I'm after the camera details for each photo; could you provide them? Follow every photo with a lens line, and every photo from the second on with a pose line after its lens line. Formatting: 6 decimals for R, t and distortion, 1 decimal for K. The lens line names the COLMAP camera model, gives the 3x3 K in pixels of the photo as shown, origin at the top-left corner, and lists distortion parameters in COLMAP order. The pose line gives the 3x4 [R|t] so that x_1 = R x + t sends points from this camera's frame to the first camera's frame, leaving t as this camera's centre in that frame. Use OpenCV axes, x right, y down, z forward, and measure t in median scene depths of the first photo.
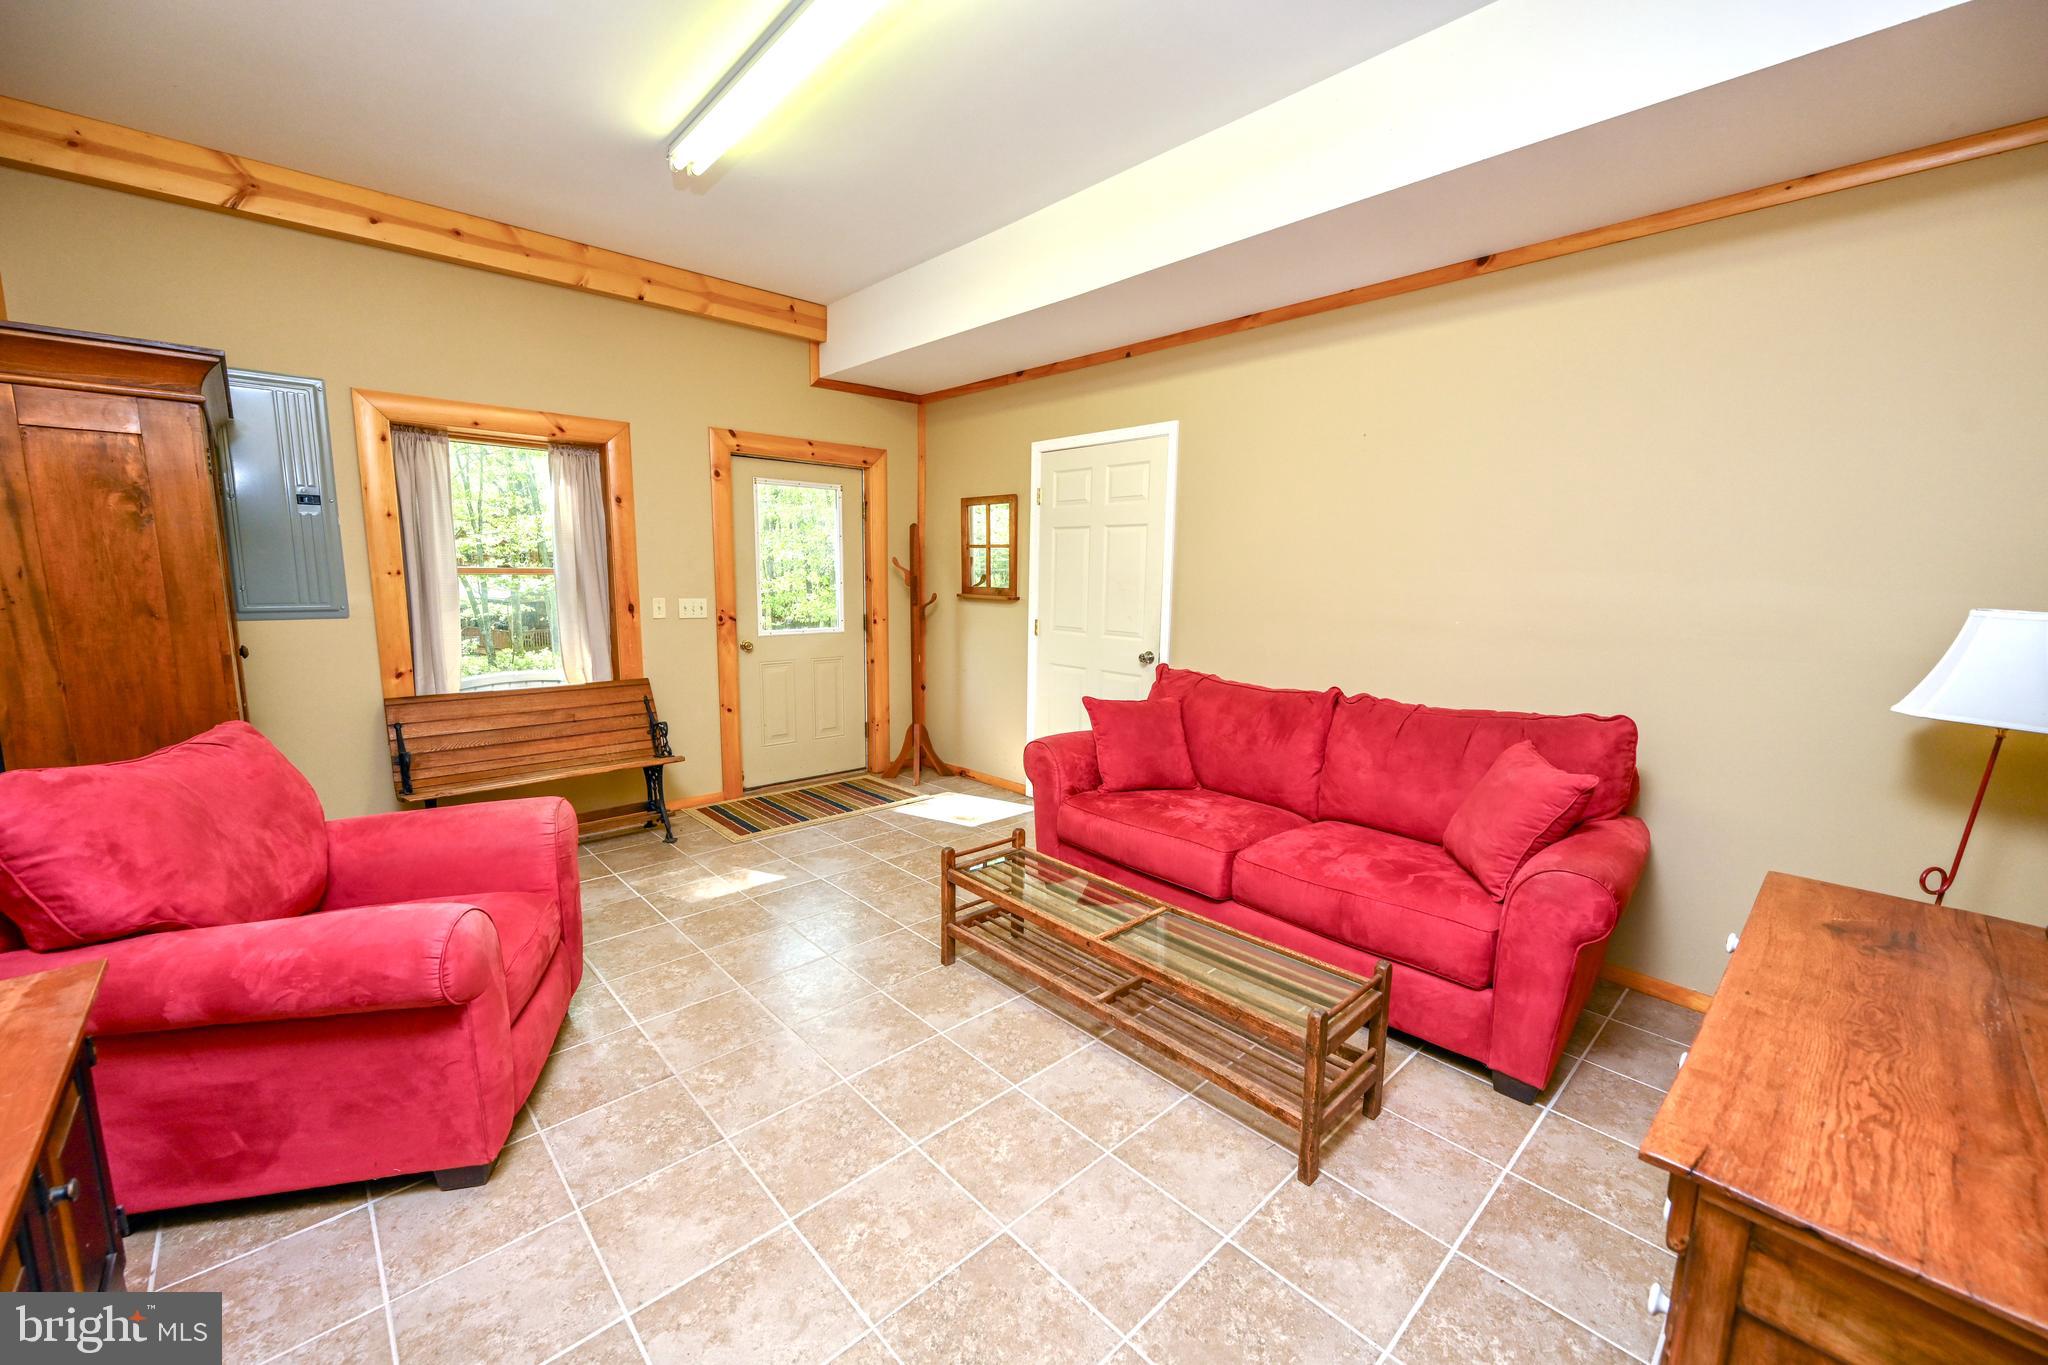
lens RADIAL K [[801.9, 0, 1025.7], [0, 801.9, 688.5], [0, 0, 1]] dist [-0.002608, -0.000347]
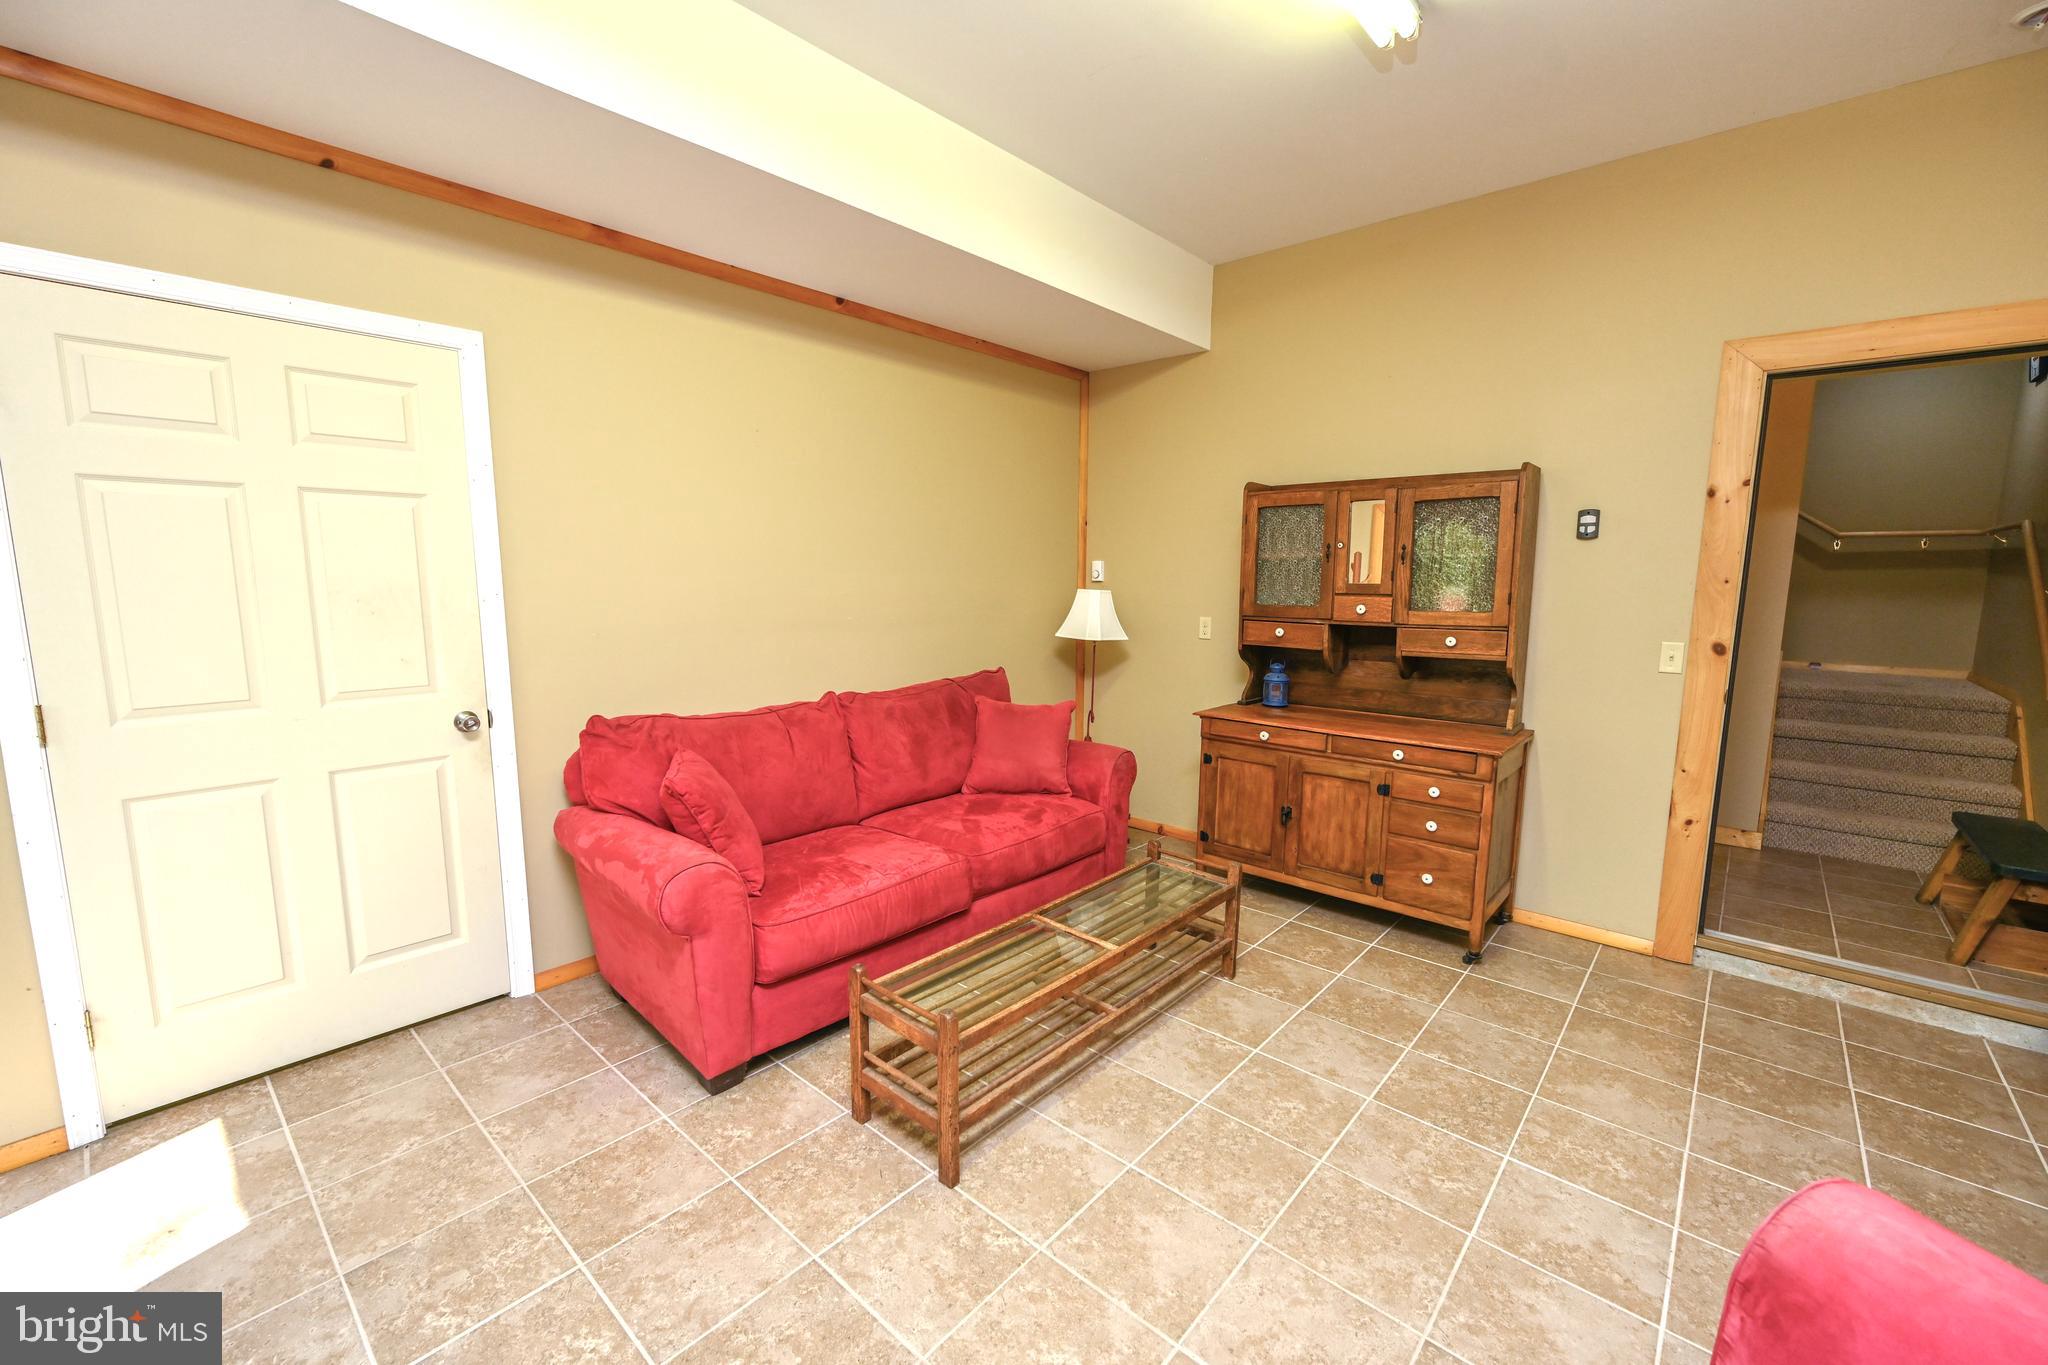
lens RADIAL K [[828.4, 0, 1024.0], [0, 828.4, 682.5], [0, 0, 1]] dist [-0.000610, -0.000063]
pose [[-0.091958, -0.146453, 0.984934, -1.077345], [0.137739, 0.977746, 0.158244, -0.239106], [-0.986190, 0.150216, -0.069739, 1.404265]]
